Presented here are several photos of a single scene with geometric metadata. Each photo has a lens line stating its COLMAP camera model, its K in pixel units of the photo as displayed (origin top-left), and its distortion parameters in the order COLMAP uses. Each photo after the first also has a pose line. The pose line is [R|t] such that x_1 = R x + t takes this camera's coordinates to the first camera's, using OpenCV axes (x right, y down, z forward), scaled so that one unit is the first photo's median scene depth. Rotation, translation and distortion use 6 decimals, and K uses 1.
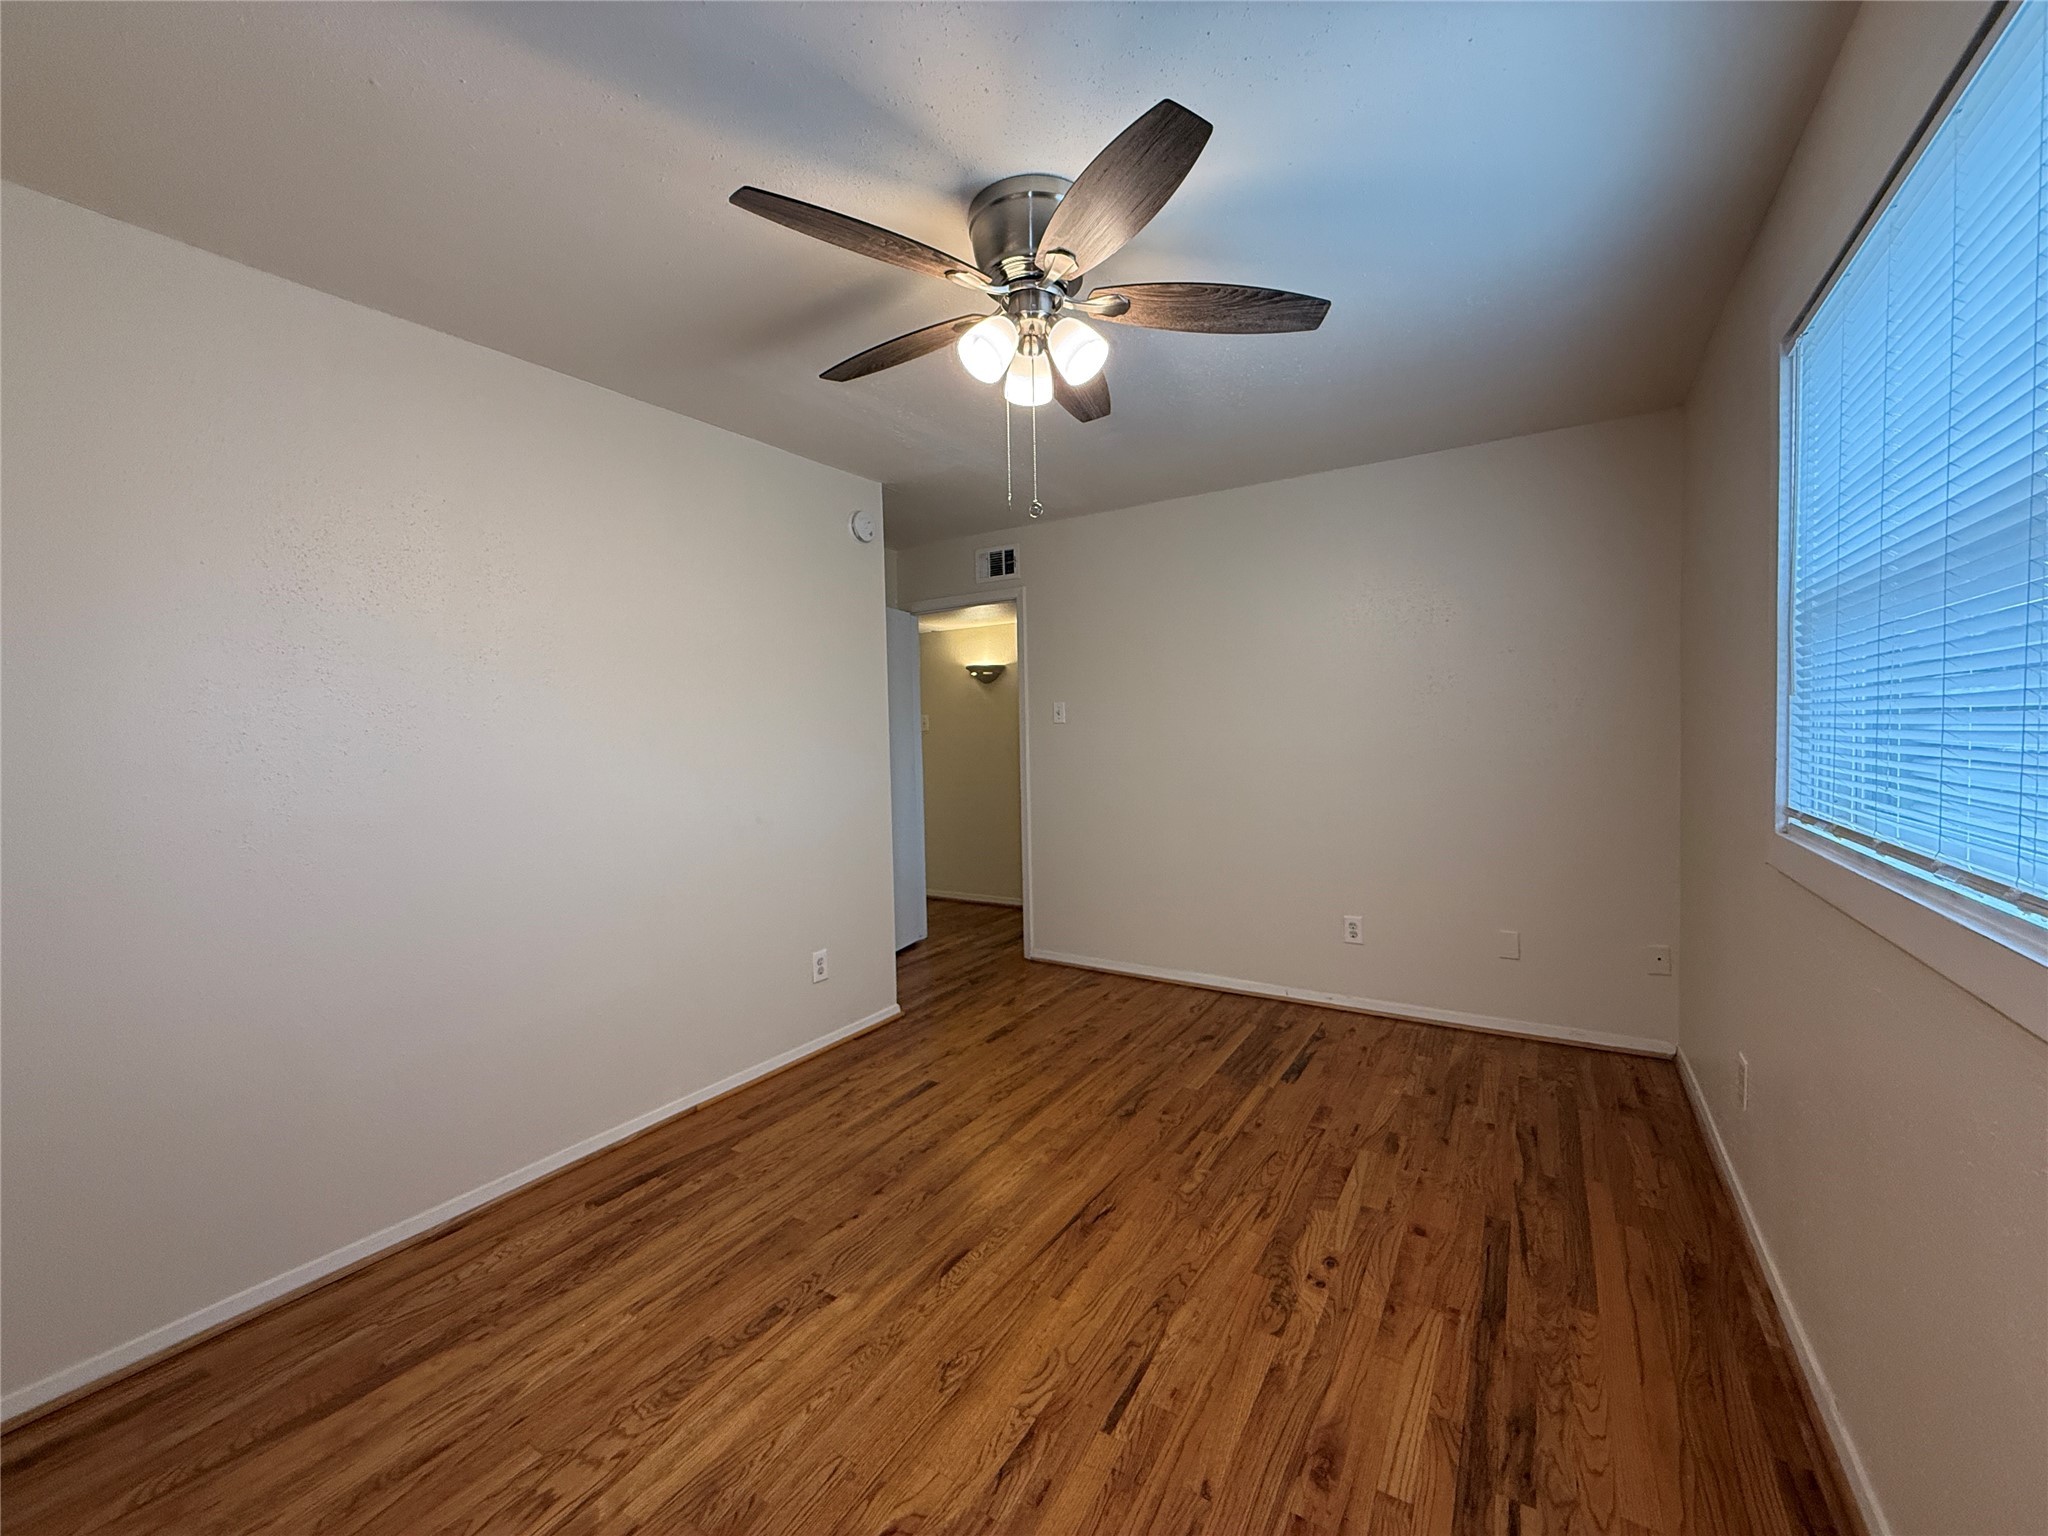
lens RADIAL K [[816.2, 0, 1015.5], [0, 816.2, 764.8], [0, 0, 1]] dist [0.000325, -0.000229]
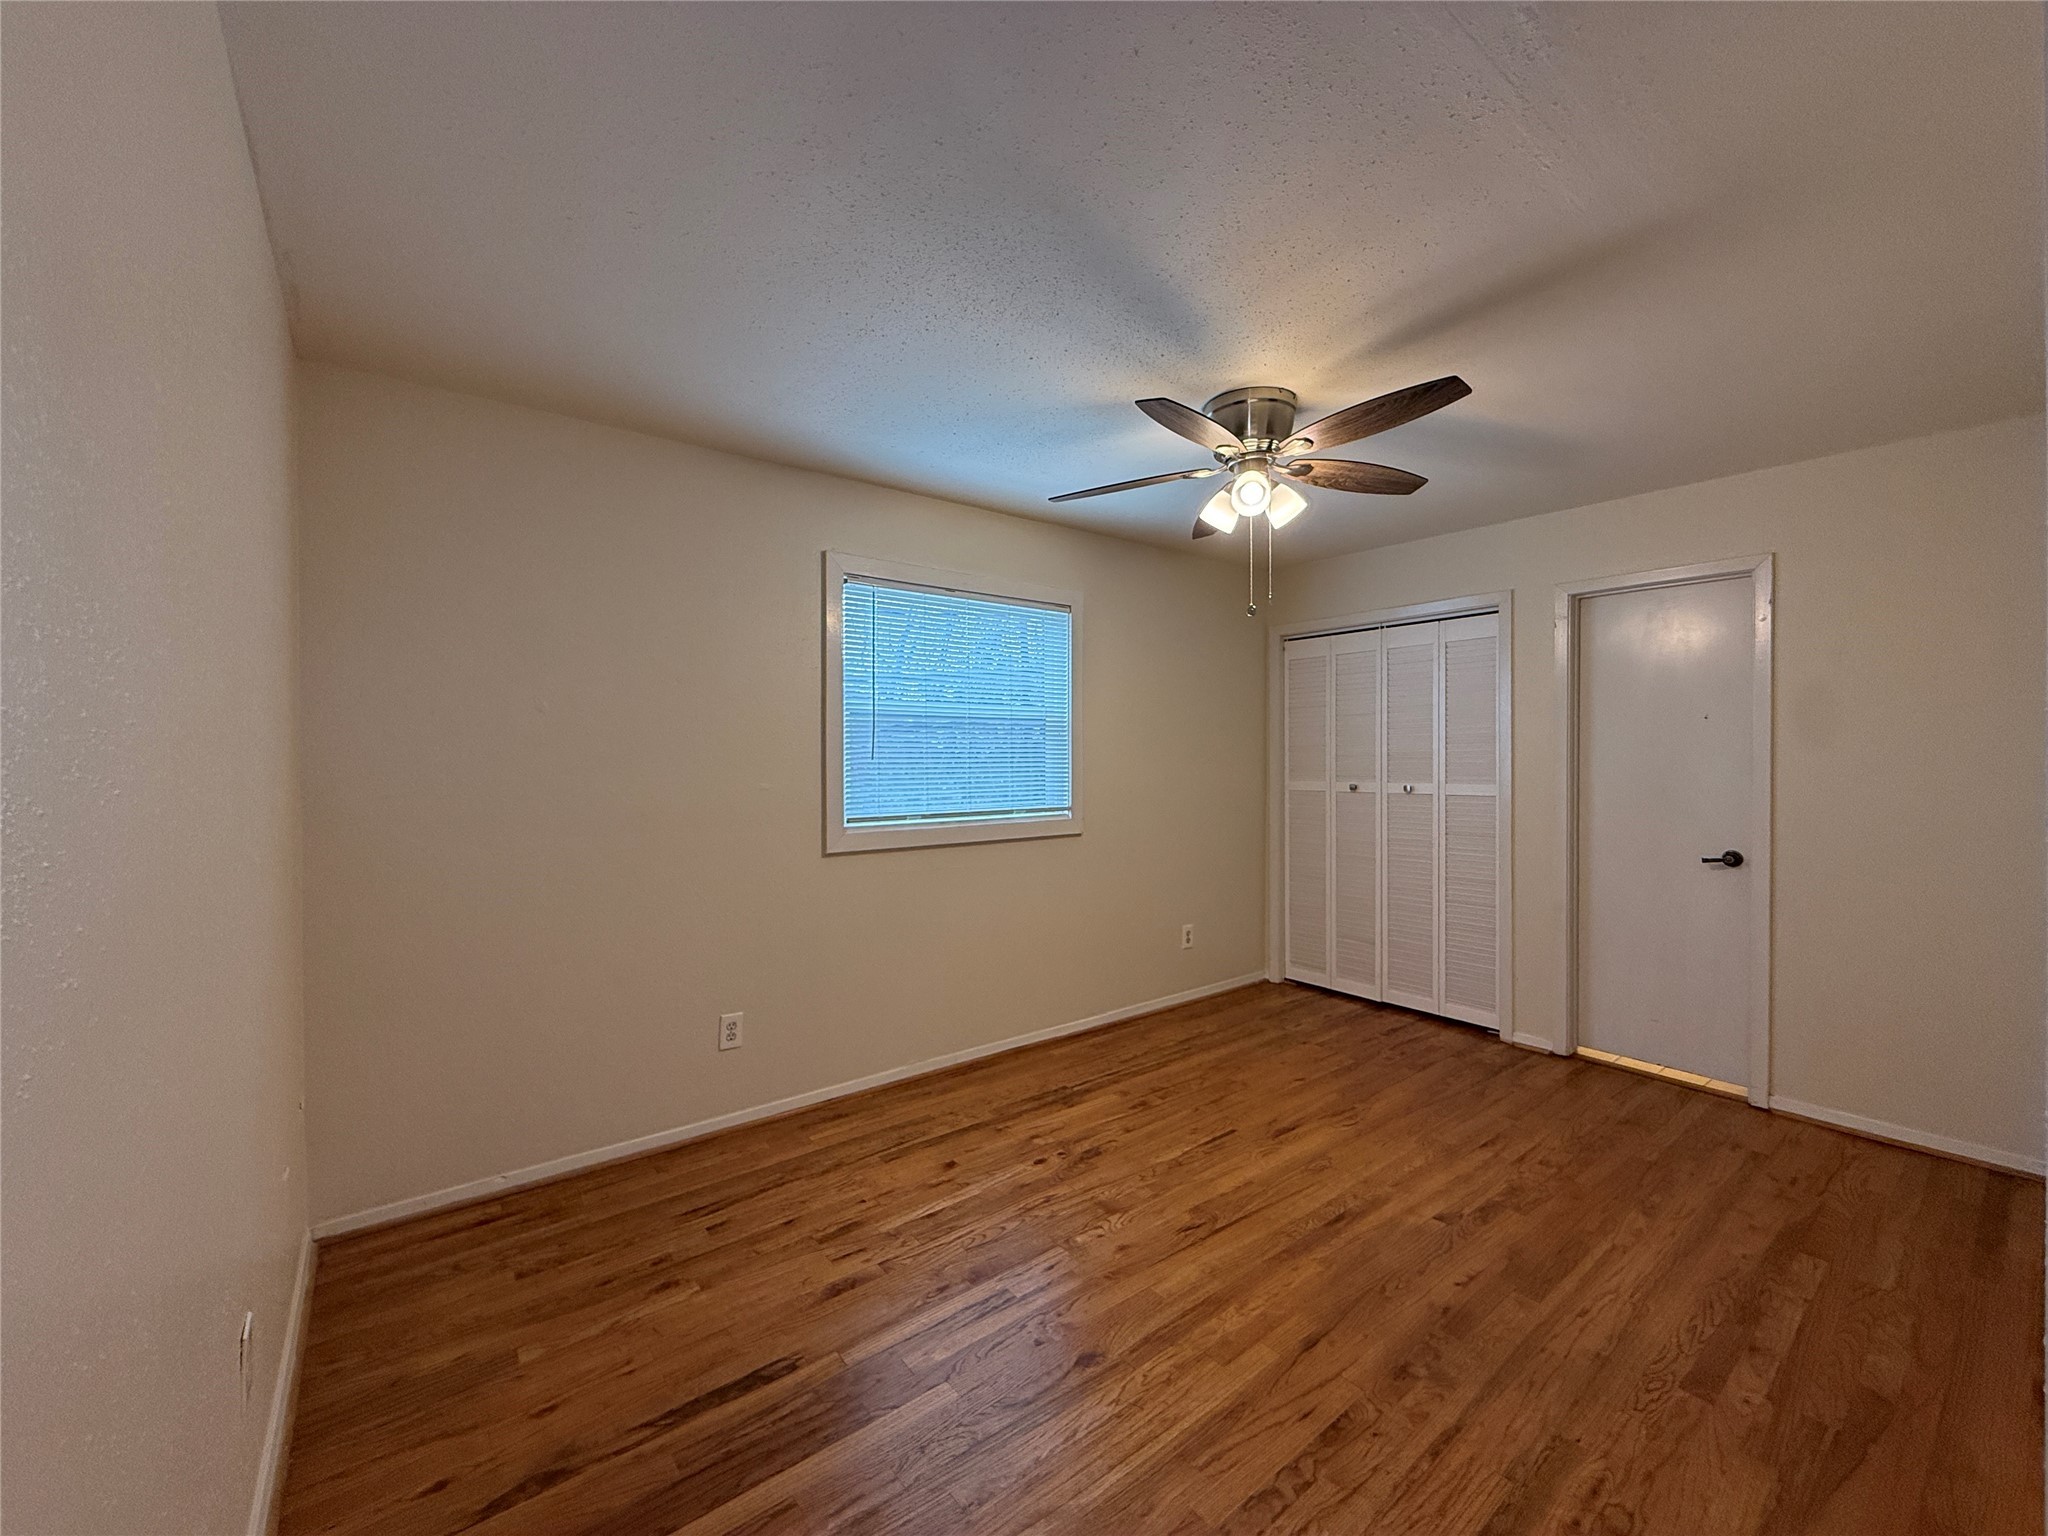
lens RADIAL K [[816.2, 0, 1015.5], [0, 816.2, 764.8], [0, 0, 1]] dist [0.000325, -0.000229]
pose [[-0.940379, 0.024144, 0.339271, -0.043224], [0.038974, 0.998556, 0.036965, -0.082784], [-0.337888, 0.047984, -0.939962, 1.711965]]
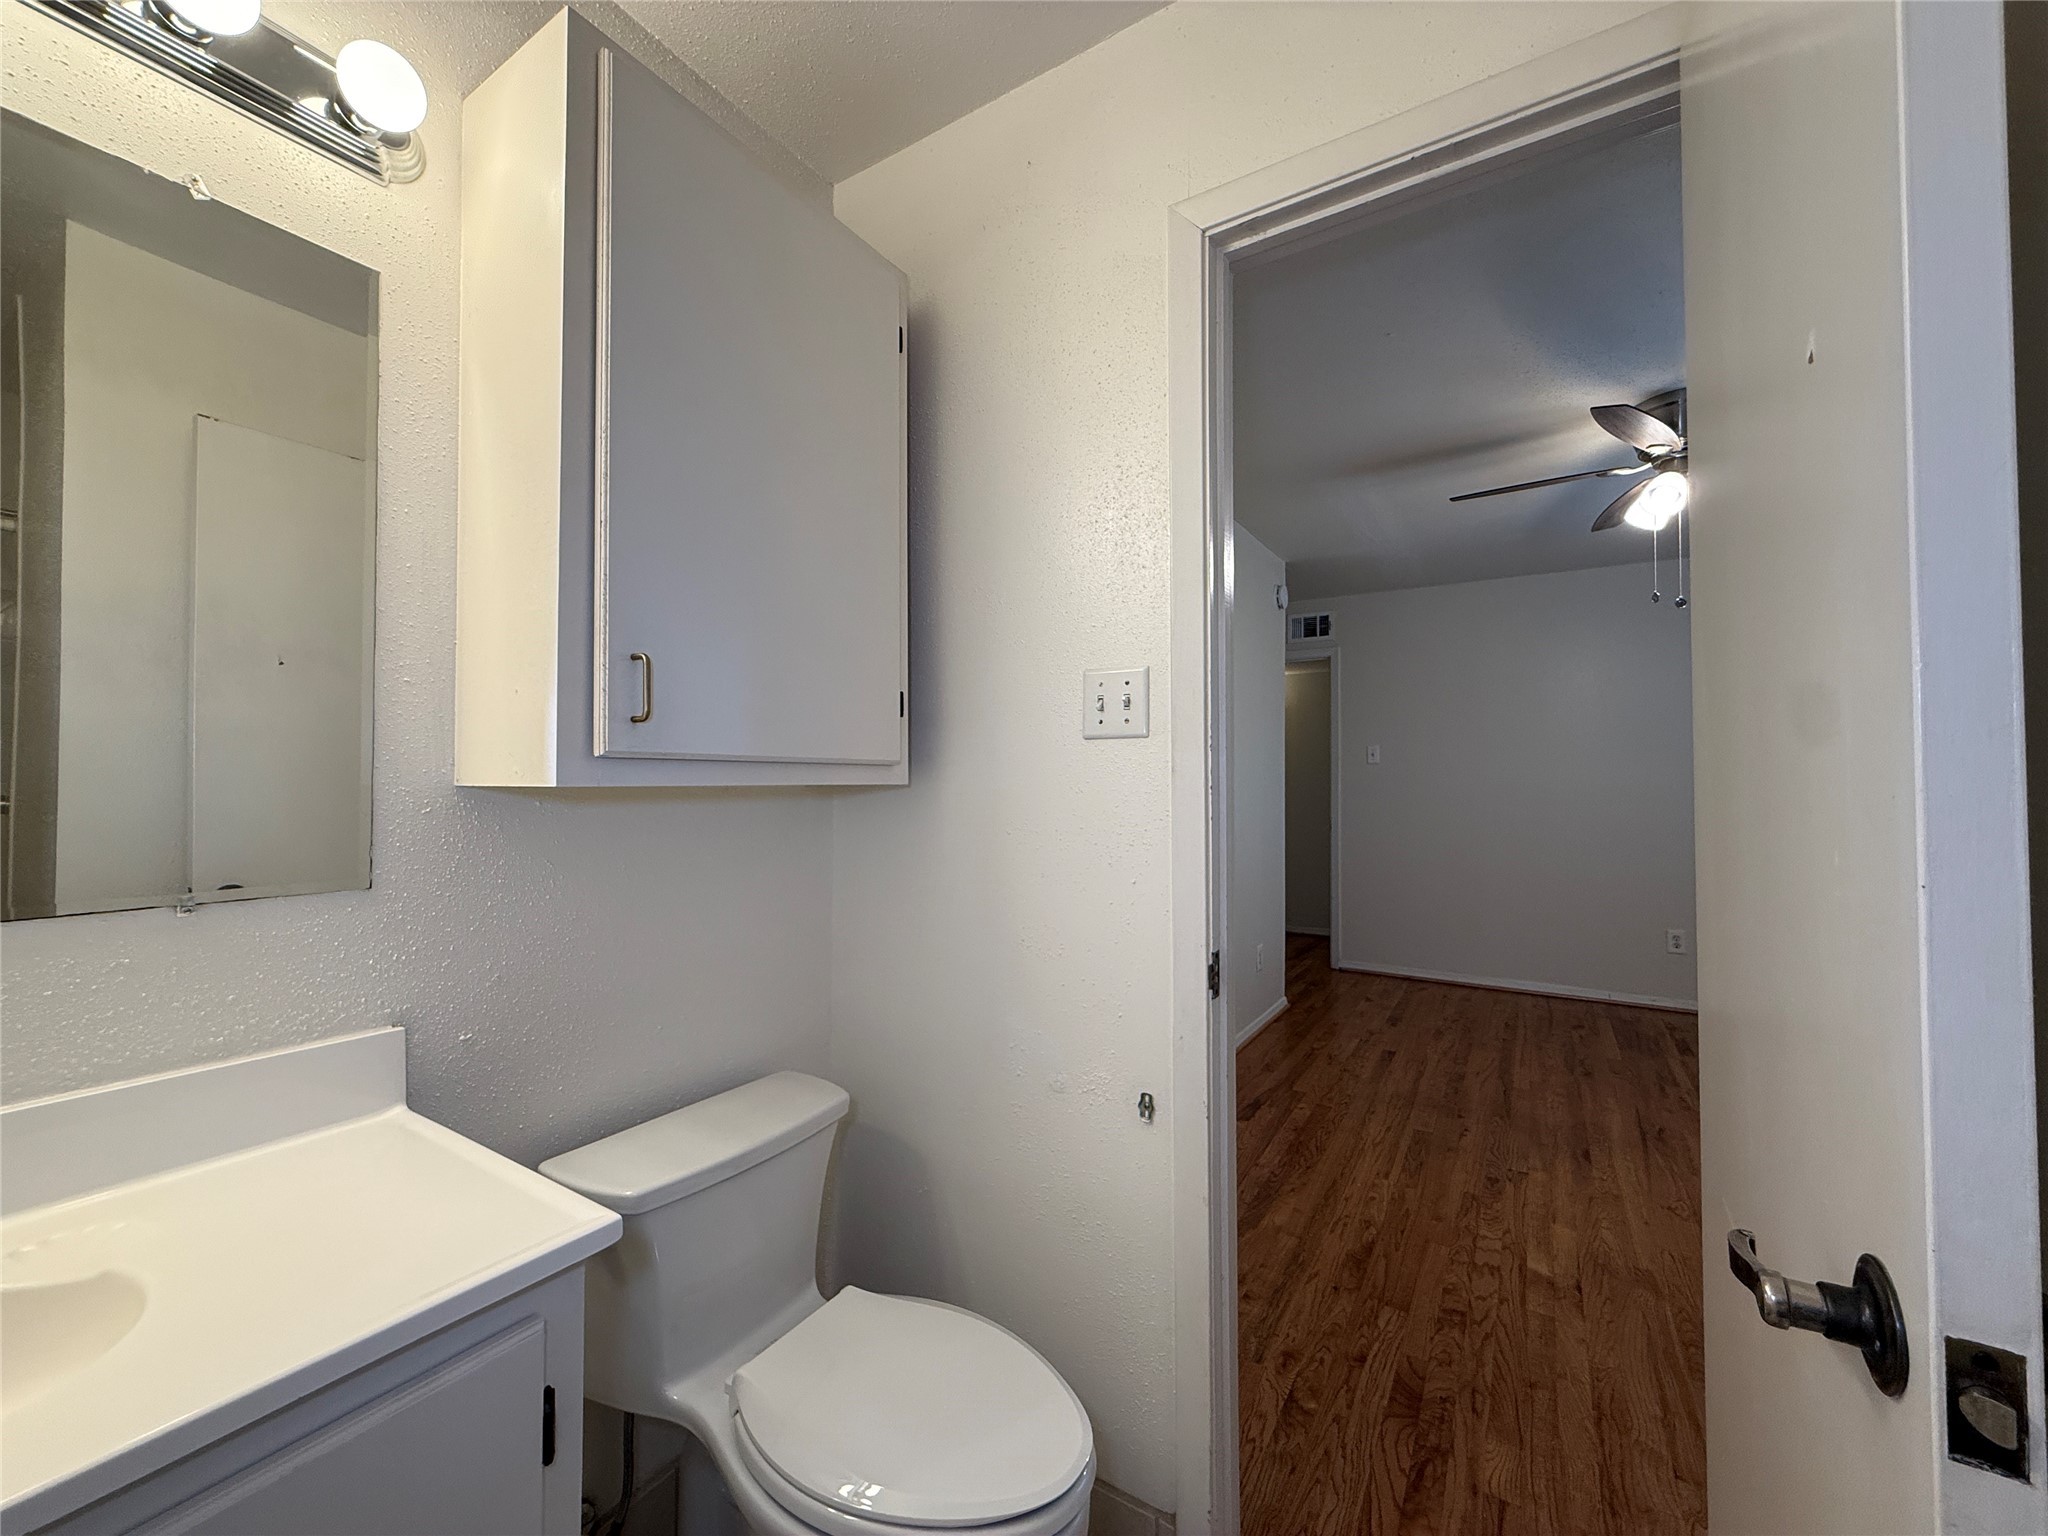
lens RADIAL K [[816.2, 0, 1015.5], [0, 816.2, 764.8], [0, 0, 1]] dist [0.000325, -0.000229]
pose [[0.999718, 0.023707, -0.001455, -0.783471], [-0.023752, 0.997885, -0.060502, 0.057844], [0.000018, 0.060520, 0.998167, -0.282874]]
